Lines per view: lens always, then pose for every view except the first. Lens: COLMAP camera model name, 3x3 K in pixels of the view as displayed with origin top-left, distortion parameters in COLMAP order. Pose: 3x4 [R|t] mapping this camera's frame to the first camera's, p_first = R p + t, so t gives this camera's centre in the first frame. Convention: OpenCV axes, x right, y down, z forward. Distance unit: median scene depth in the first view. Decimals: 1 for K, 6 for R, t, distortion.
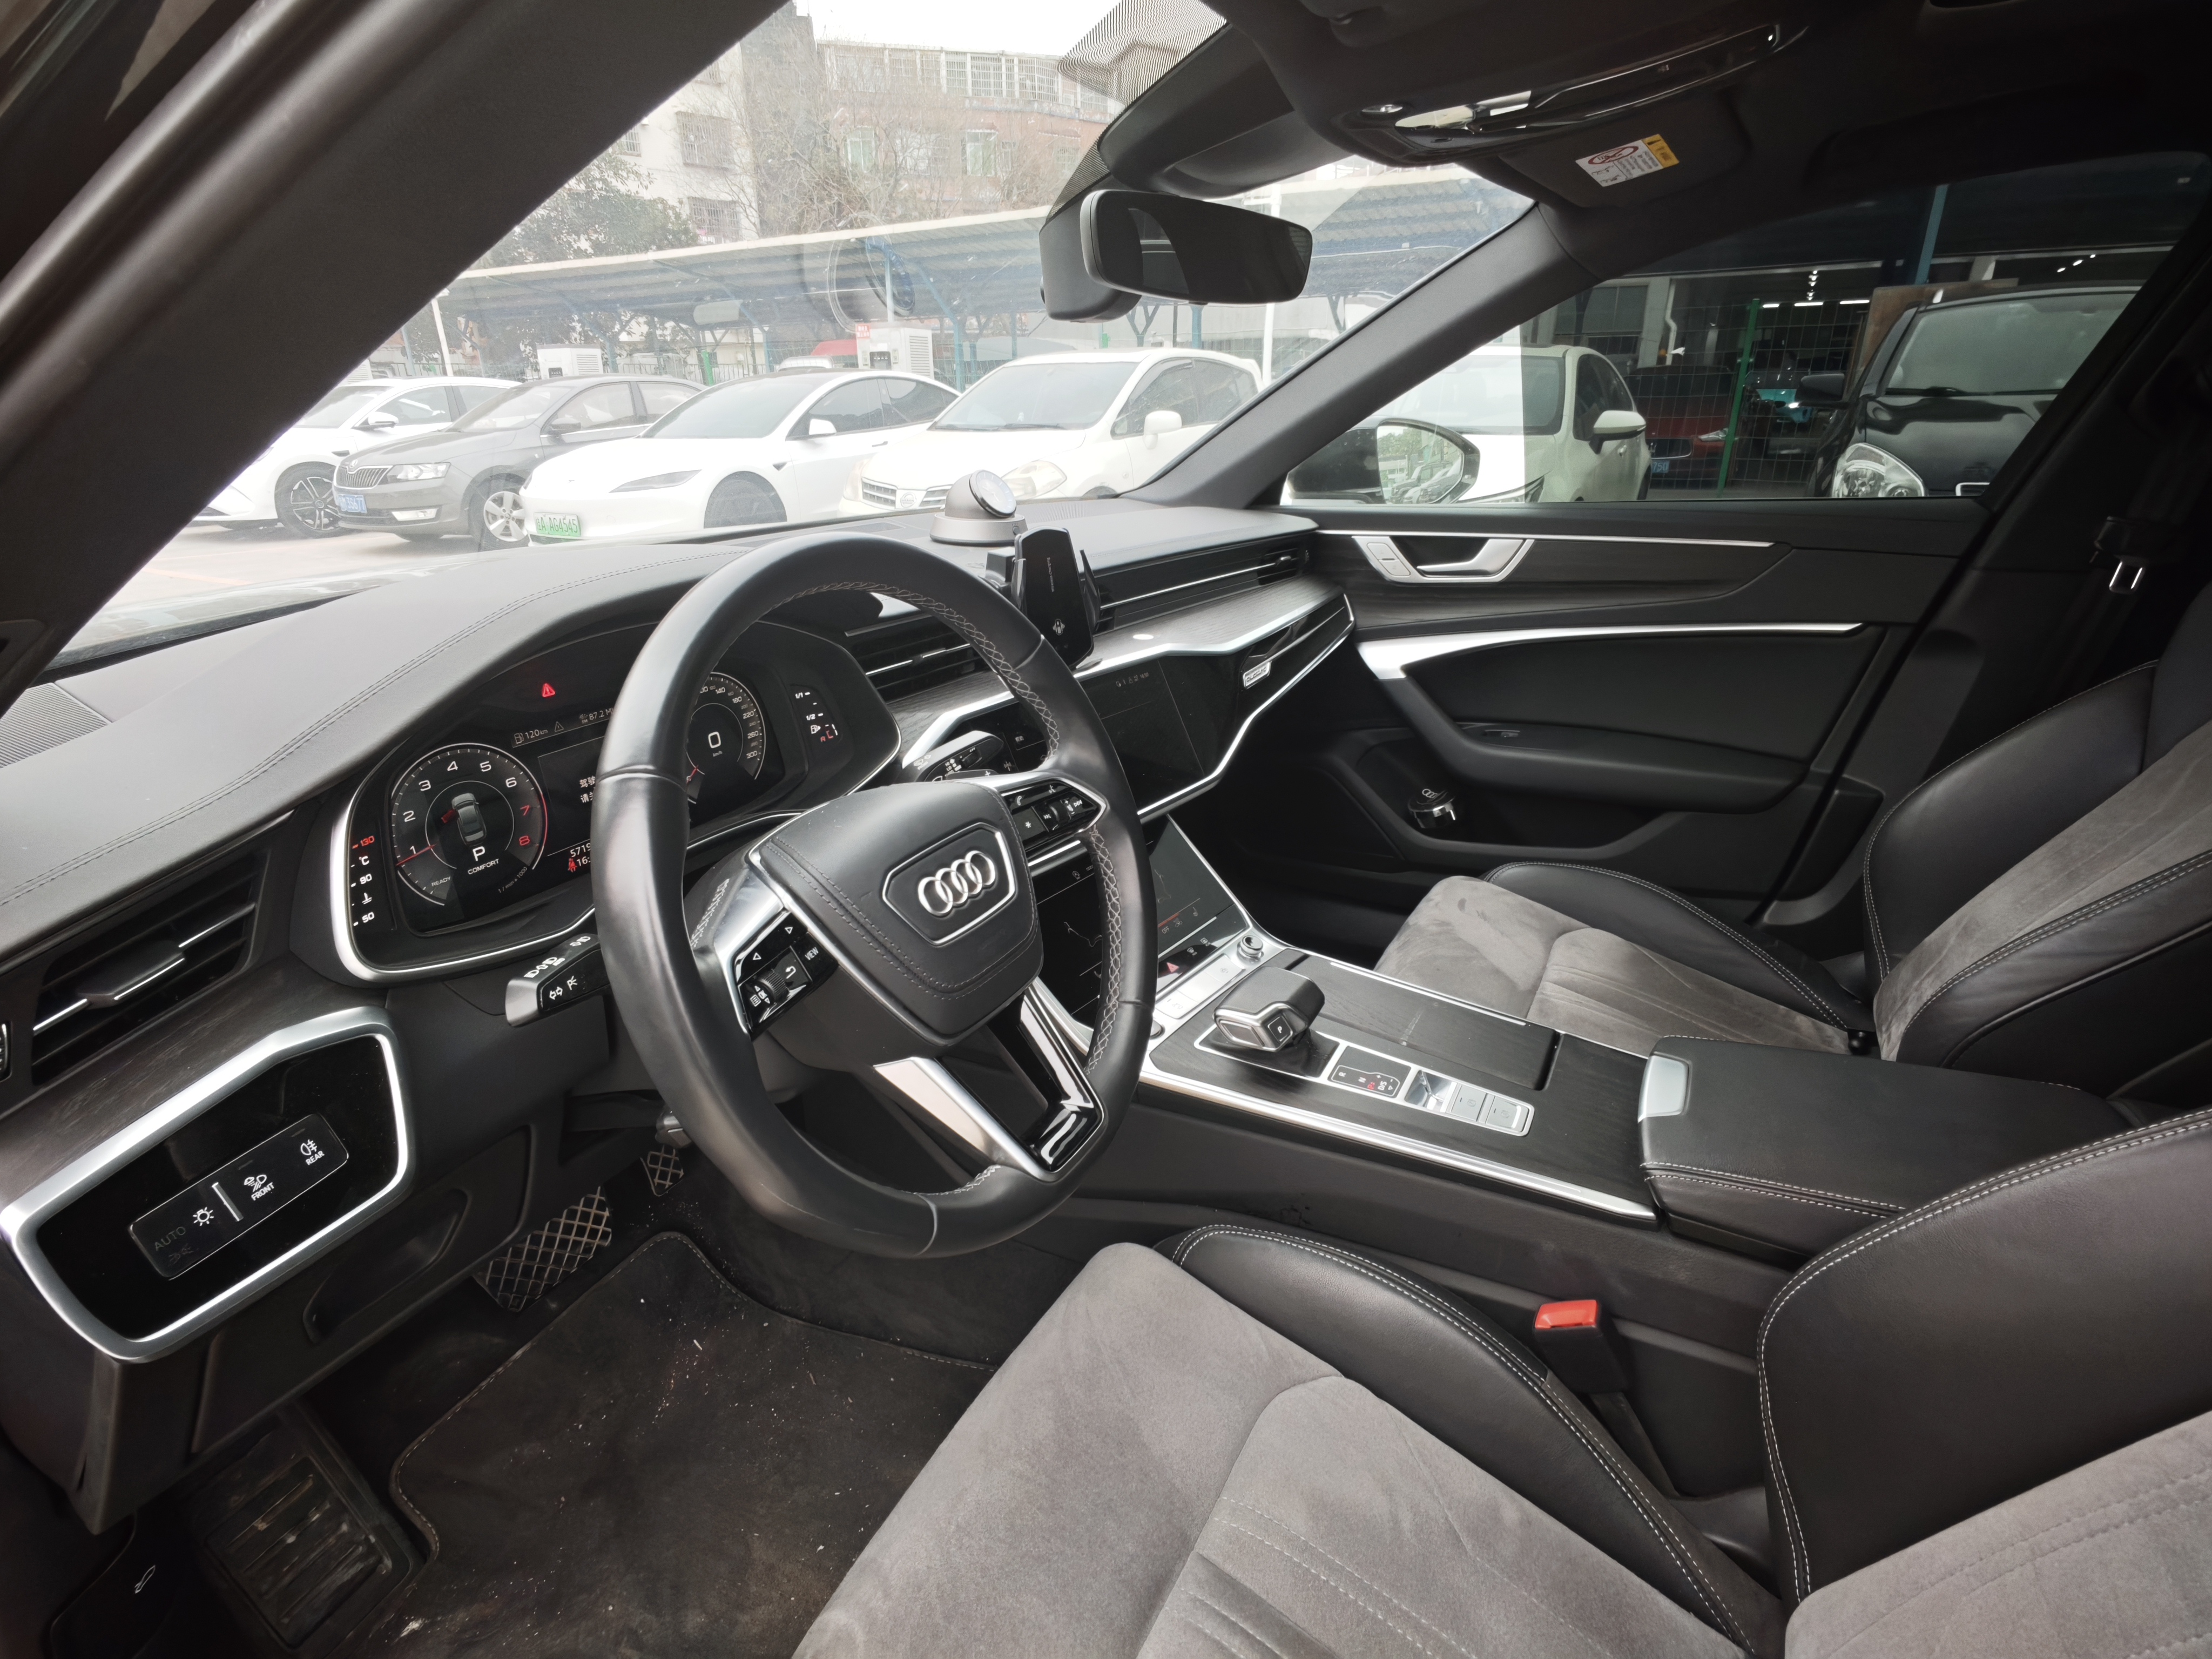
lens RADIAL K [[1113.7, 0, 1106.0], [0, 1113.7, 829.5], [0, 0, 1]] dist [-0.008327, 0.011687]
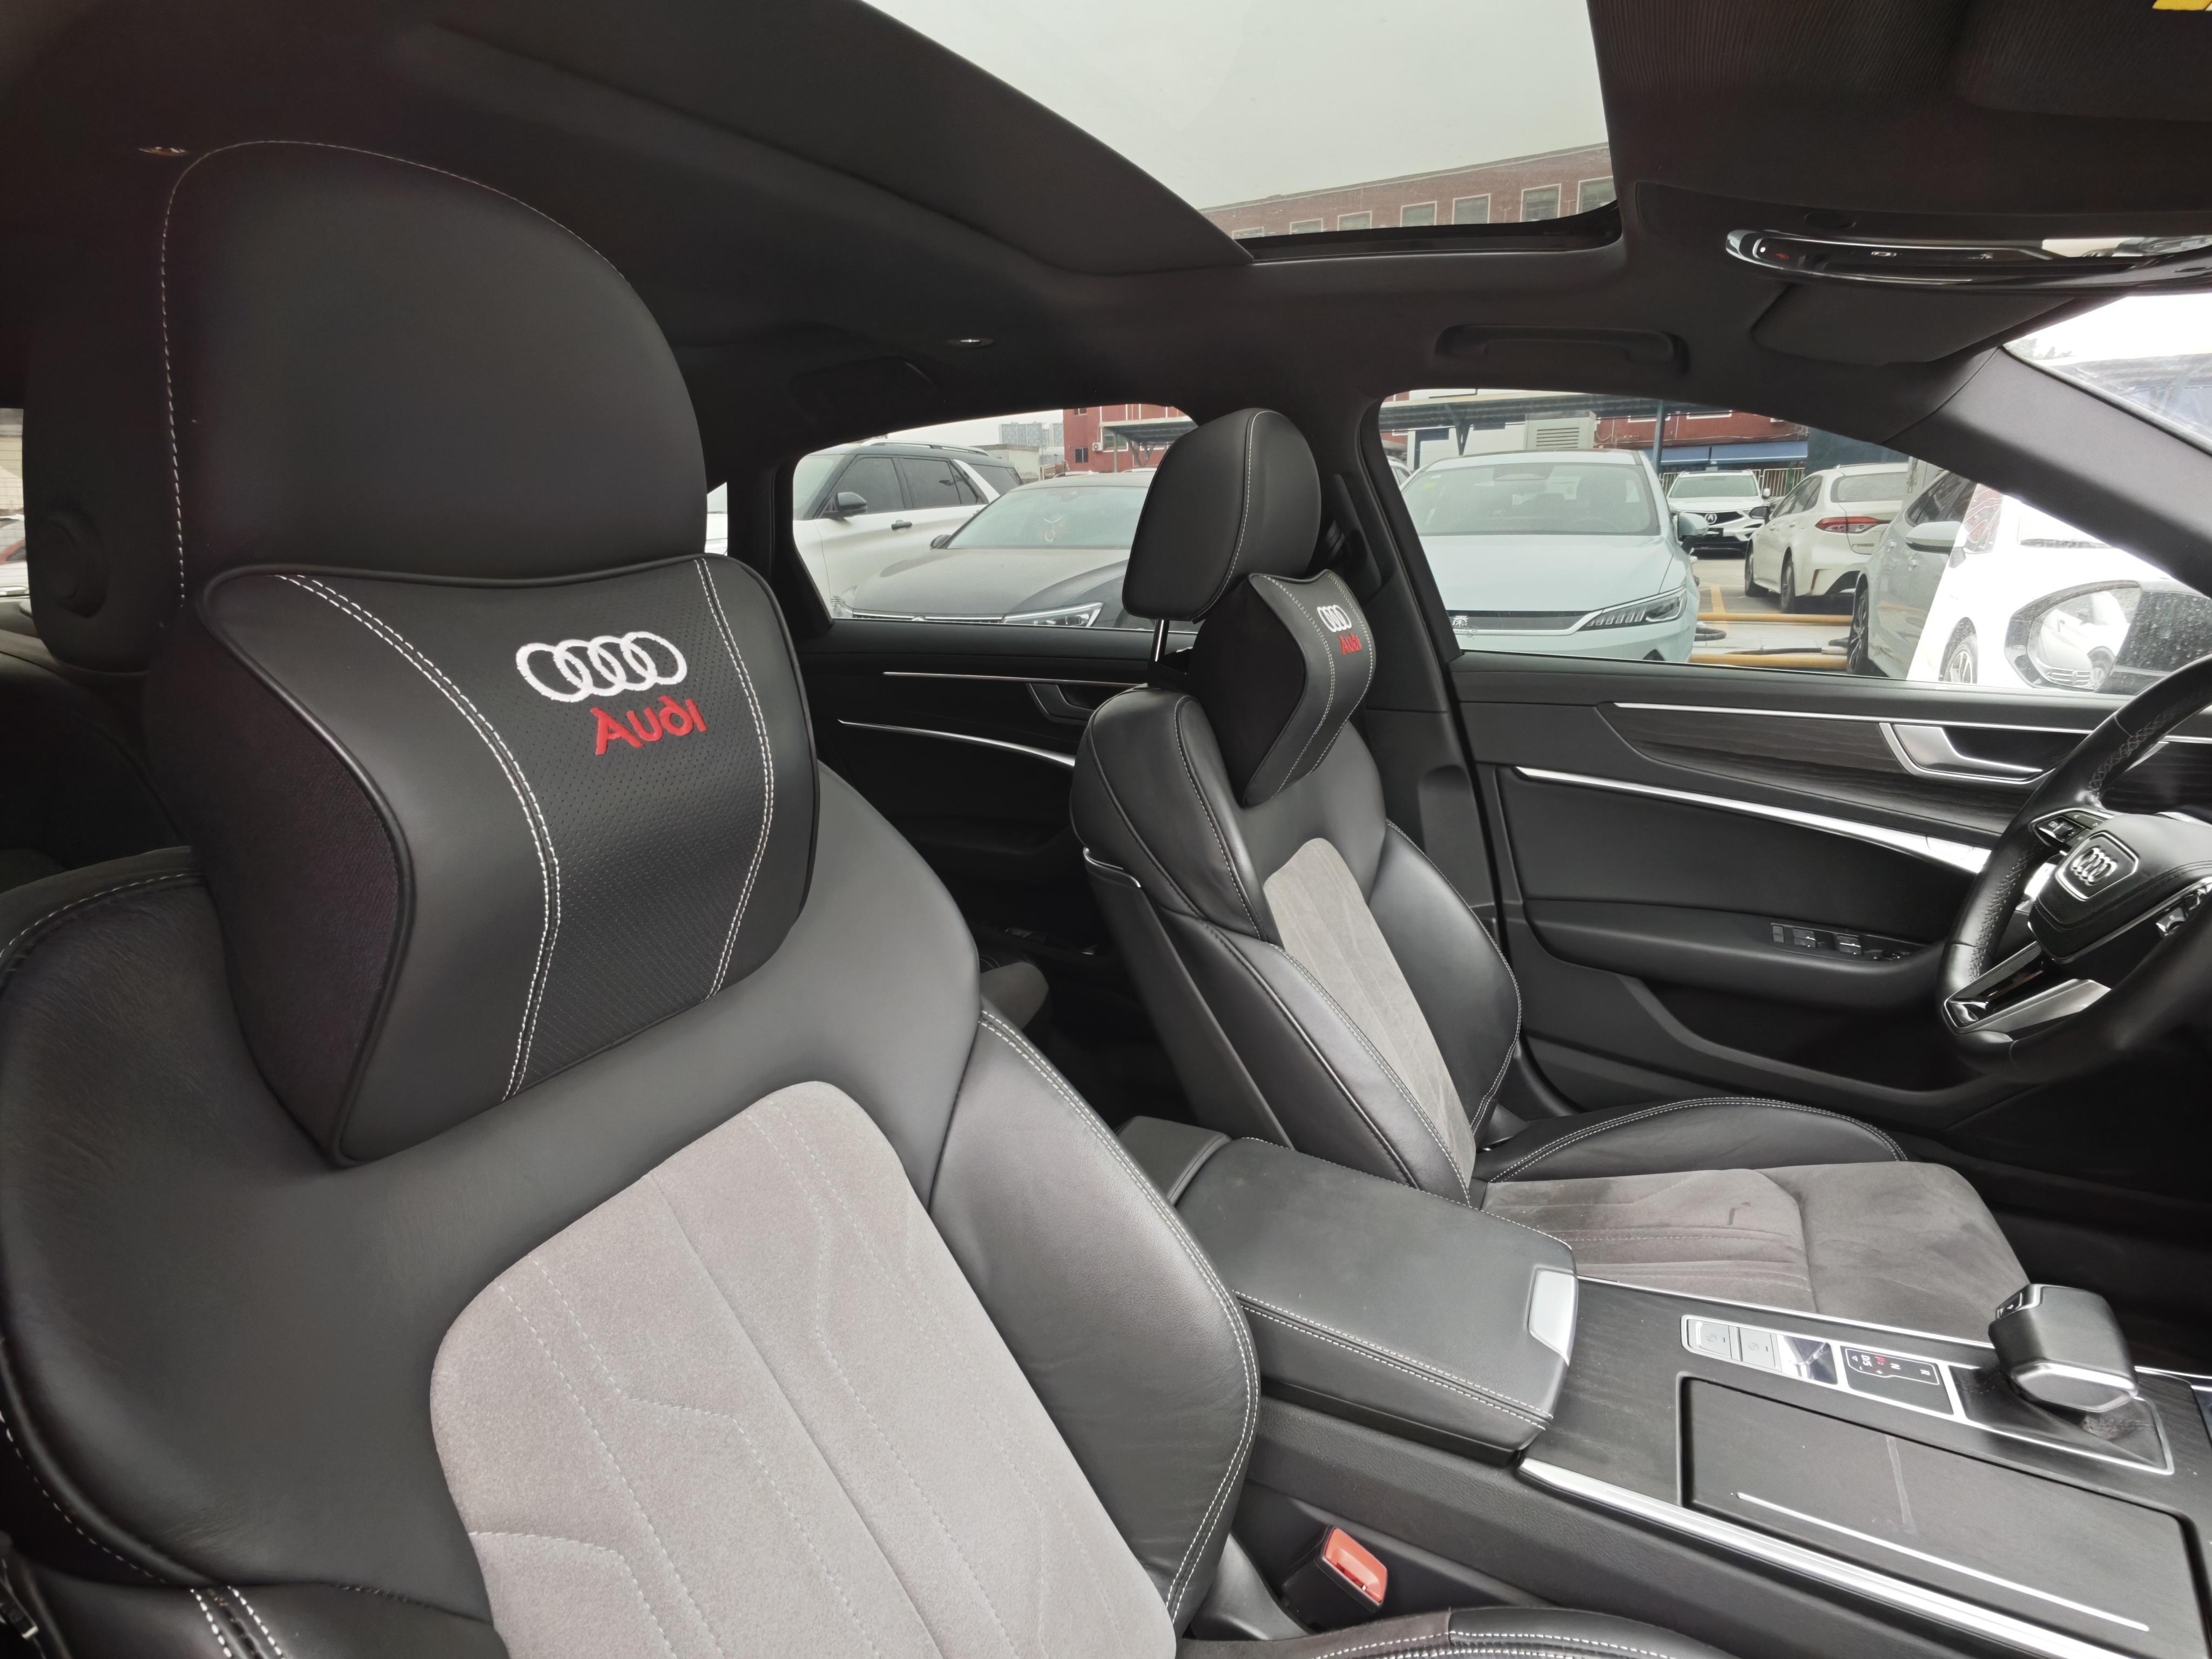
lens RADIAL K [[1118.5, 0, 1106.0], [0, 1118.5, 829.5], [0, 0, 1]] dist [-0.004664, 0.007677]
pose [[-0.997917, 0.052948, -0.036848, 0.585966], [0.019785, 0.794909, 0.606406, -0.436876], [0.061399, 0.604414, -0.794301, 0.974623]]
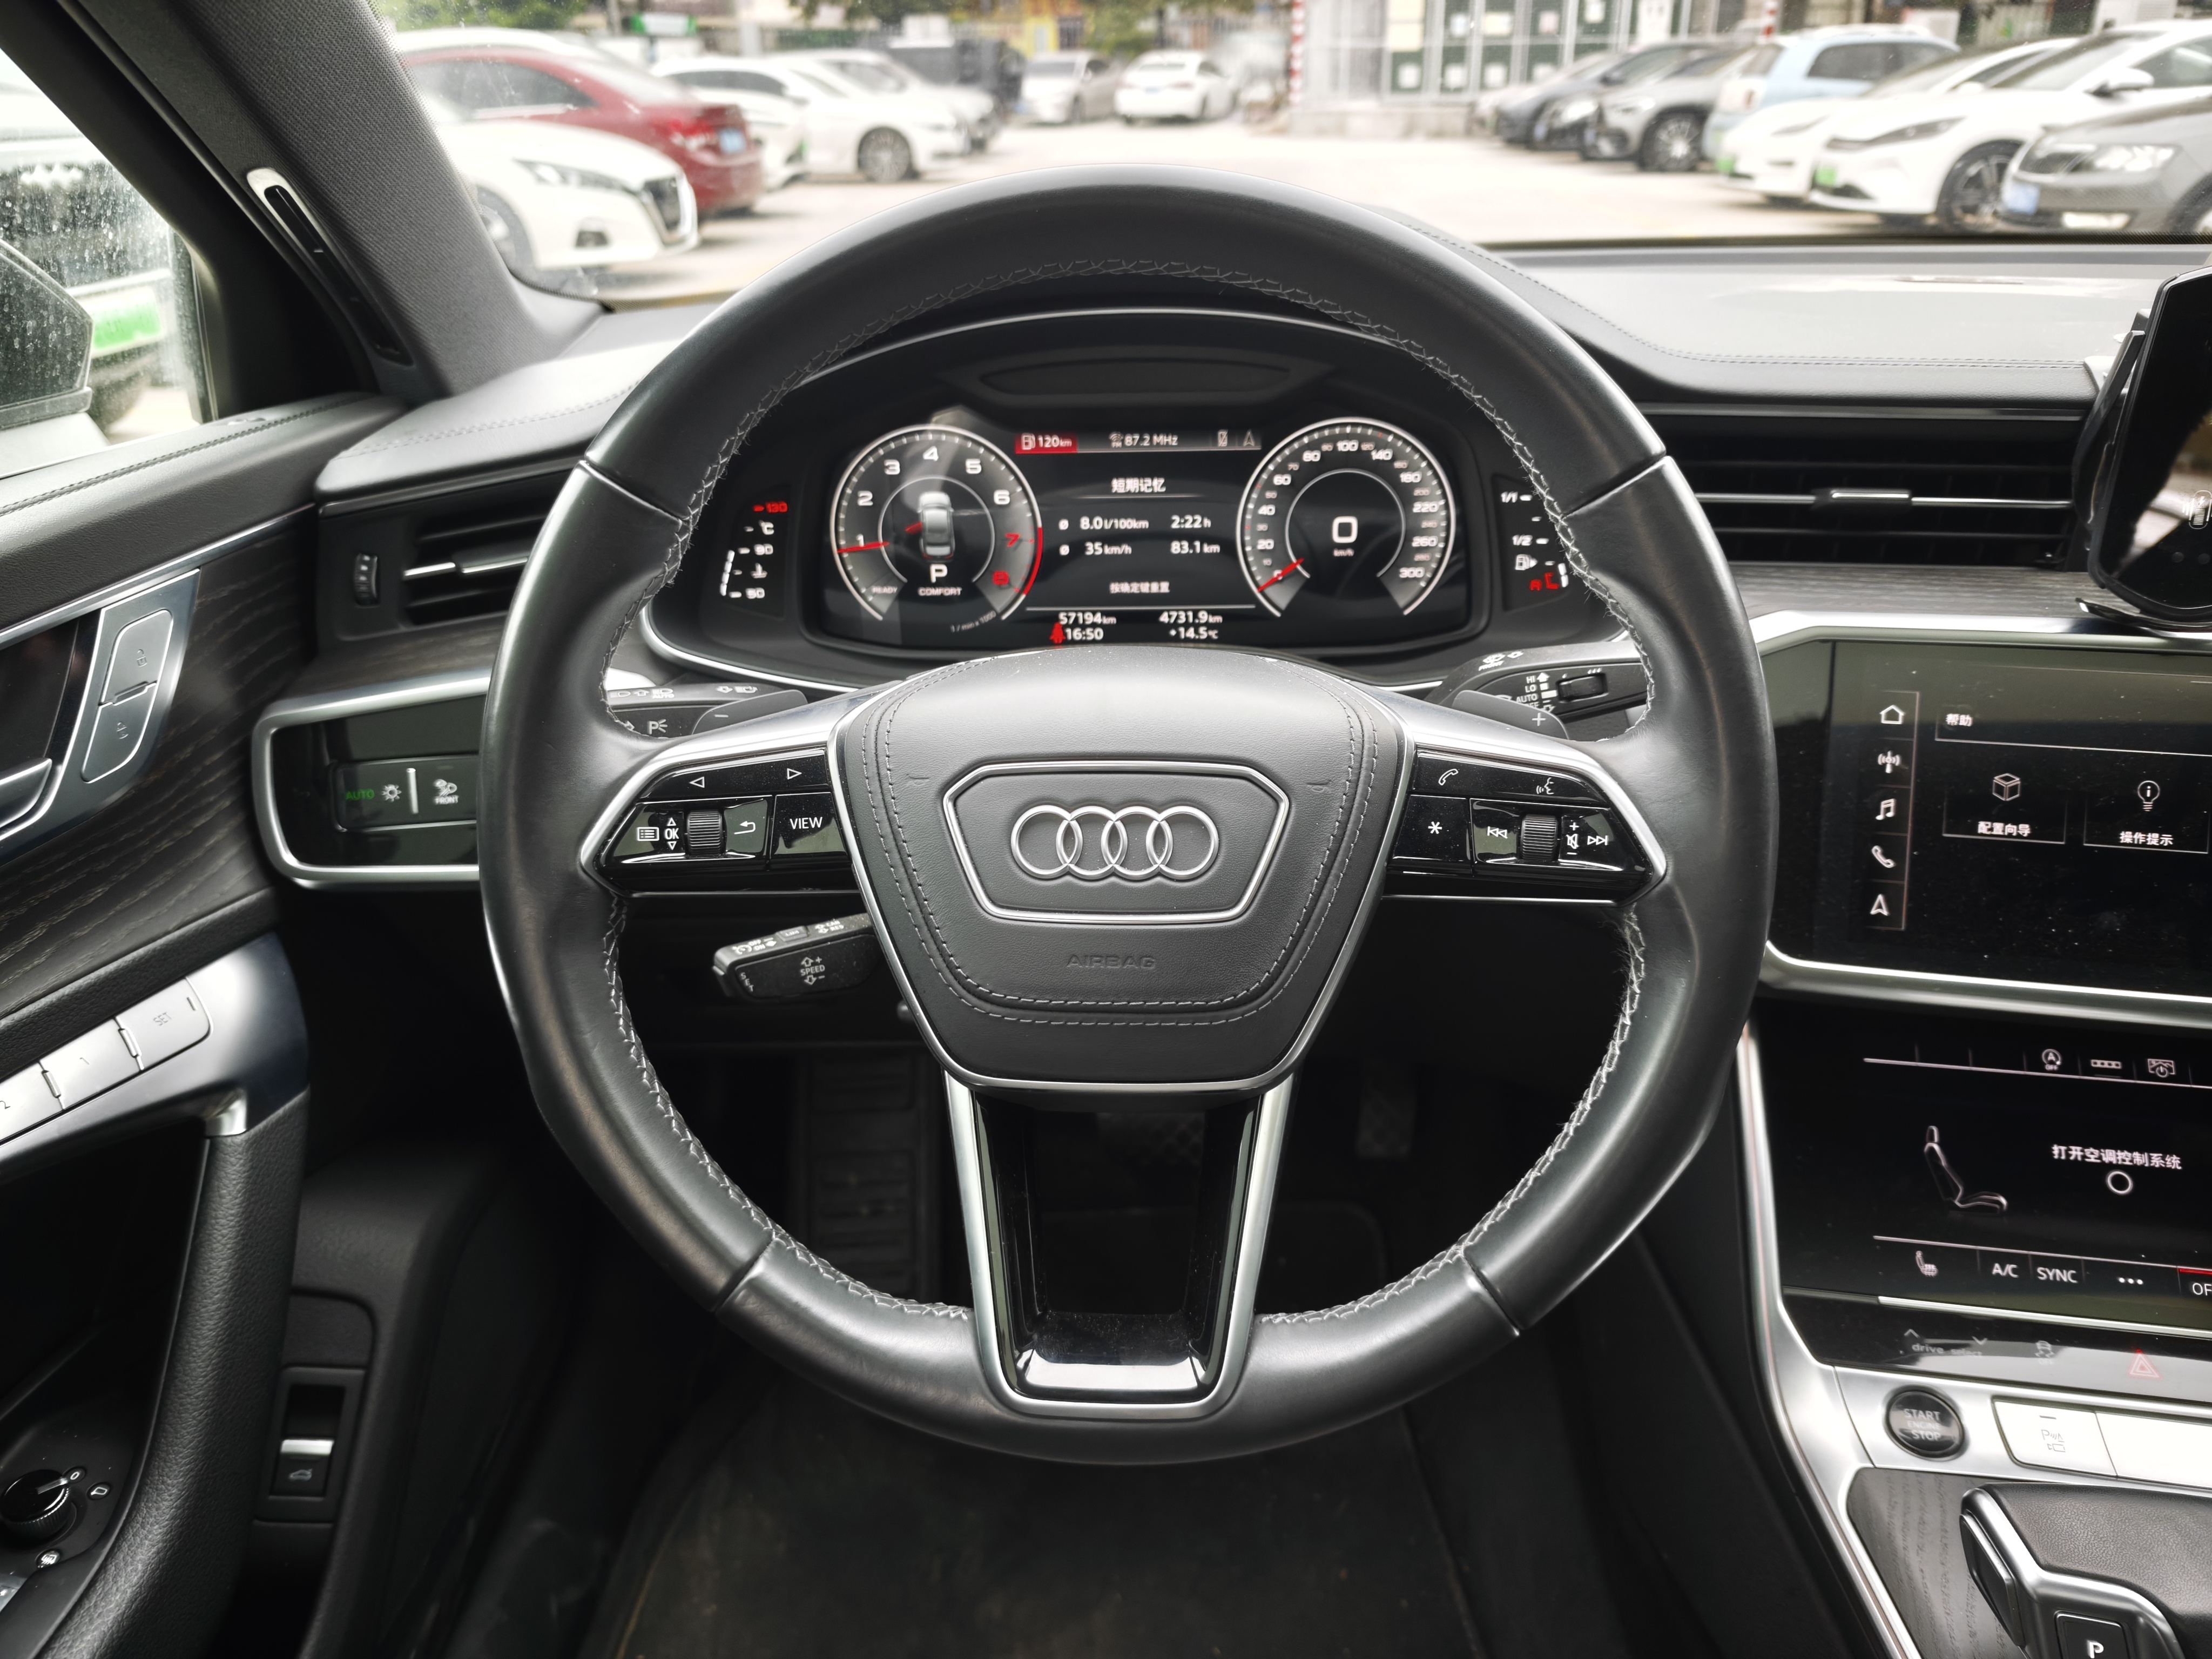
lens RADIAL K [[1562.2, 0, 1123.2], [0, 1562.2, 794.2], [0, 0, 1]] dist [-0.001967, -0.018455]
pose [[0.443154, 0.381502, -0.811215, 0.223679], [-0.318745, 0.912846, 0.255173, -0.079424], [0.837864, 0.145490, 0.526133, 0.279034]]
